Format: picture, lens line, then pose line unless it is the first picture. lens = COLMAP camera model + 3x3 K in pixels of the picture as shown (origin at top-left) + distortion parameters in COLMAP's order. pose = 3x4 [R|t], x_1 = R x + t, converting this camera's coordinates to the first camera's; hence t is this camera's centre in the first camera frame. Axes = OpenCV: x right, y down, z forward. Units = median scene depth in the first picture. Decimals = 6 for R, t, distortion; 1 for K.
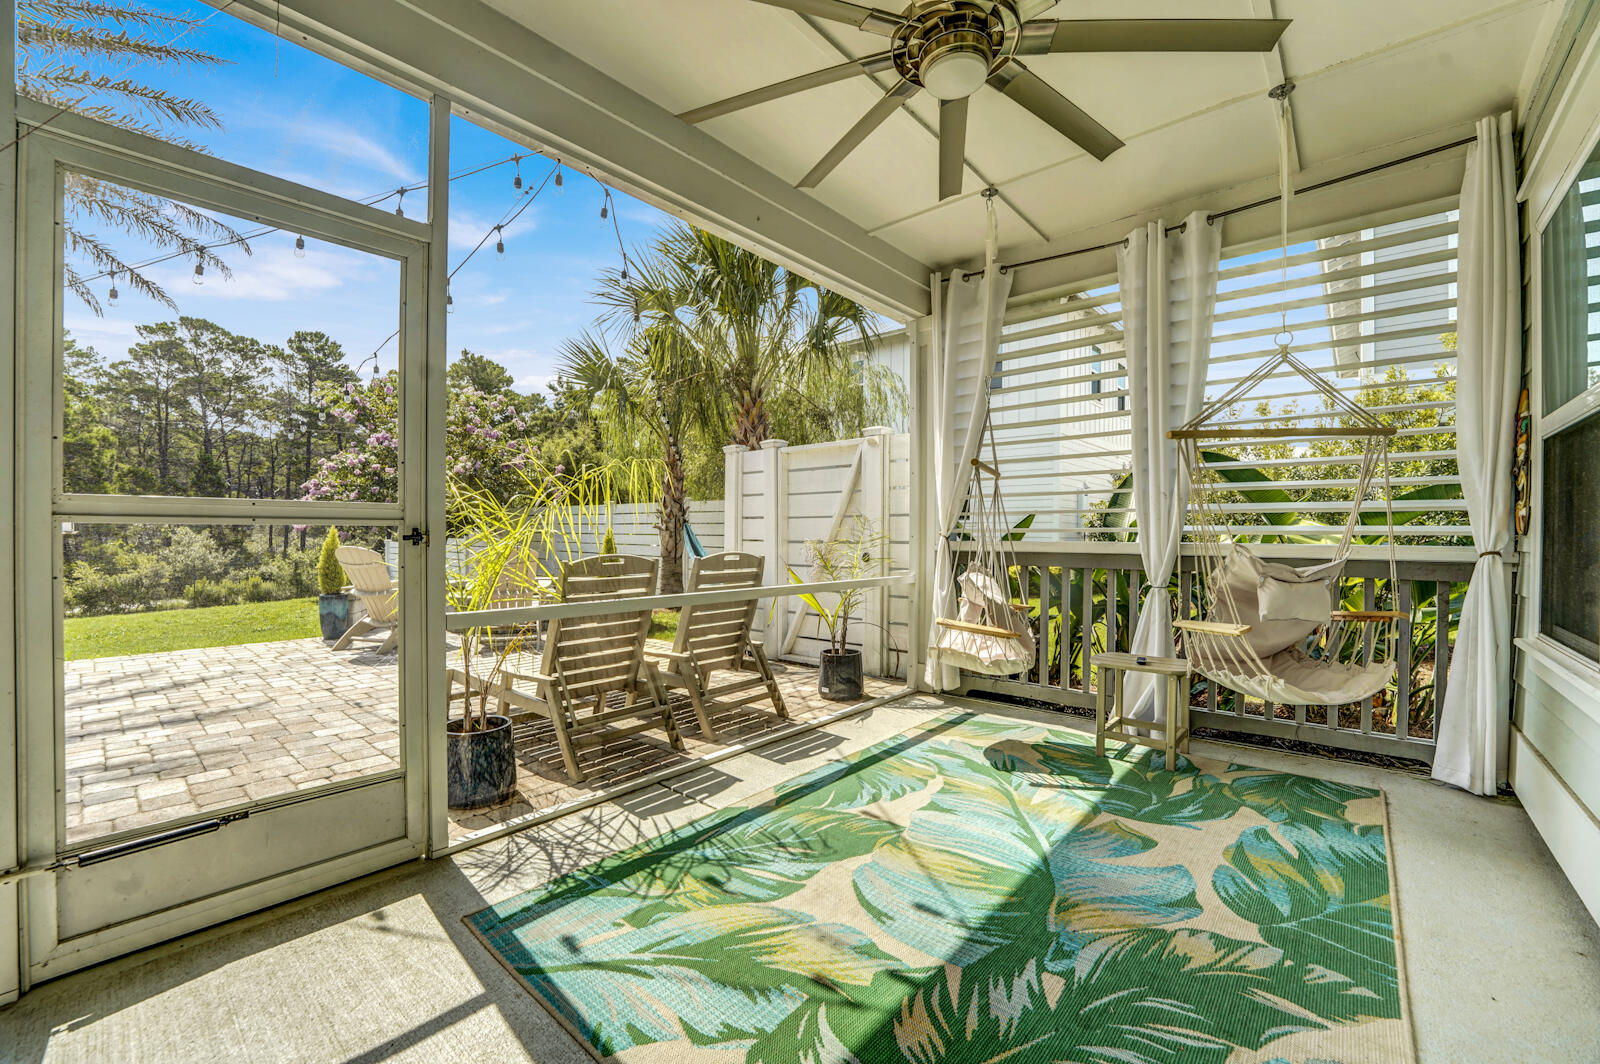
lens RADIAL K [[664.4, 0, 786.8], [0, 664.4, 529.8], [0, 0, 1]] dist [-0.027114, 0.001963]
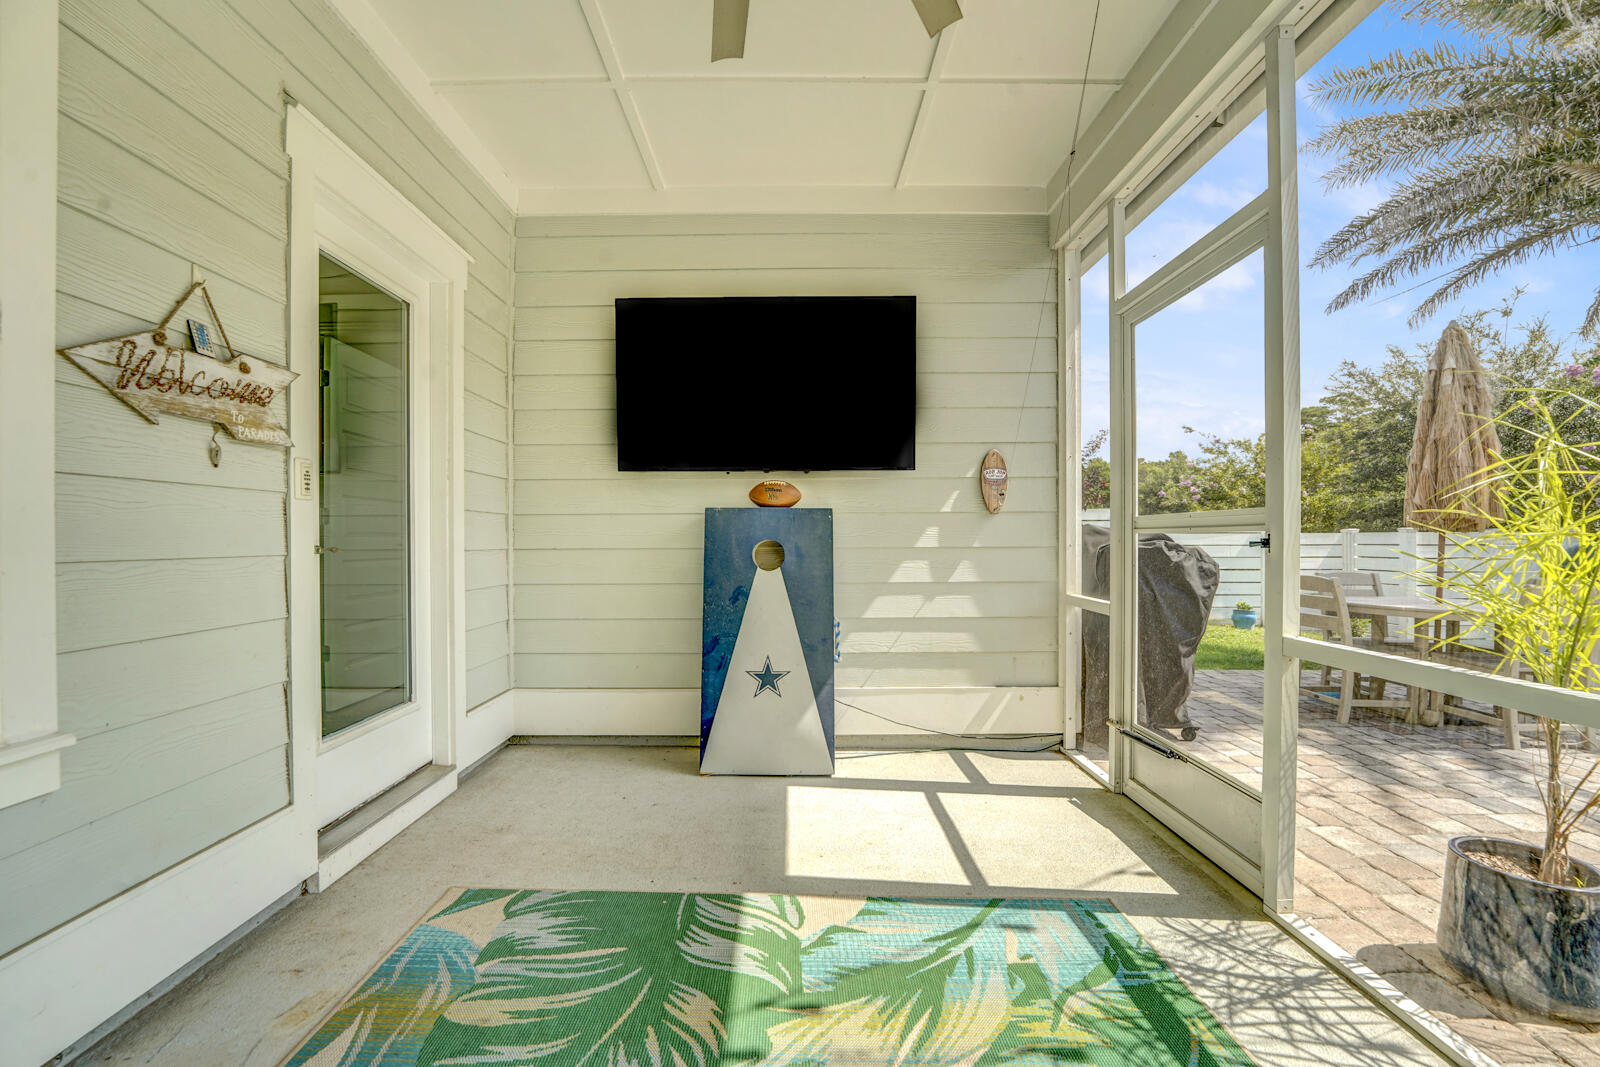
lens RADIAL K [[669.6, 0, 790.7], [0, 669.6, 539.6], [0, 0, 1]] dist [-0.032118, 0.004475]
pose [[-0.754901, -0.002519, -0.655833, 0.605568], [-0.003495, 0.999994, 0.000182, 0.009160], [0.655829, 0.002429, -0.754906, 1.472160]]
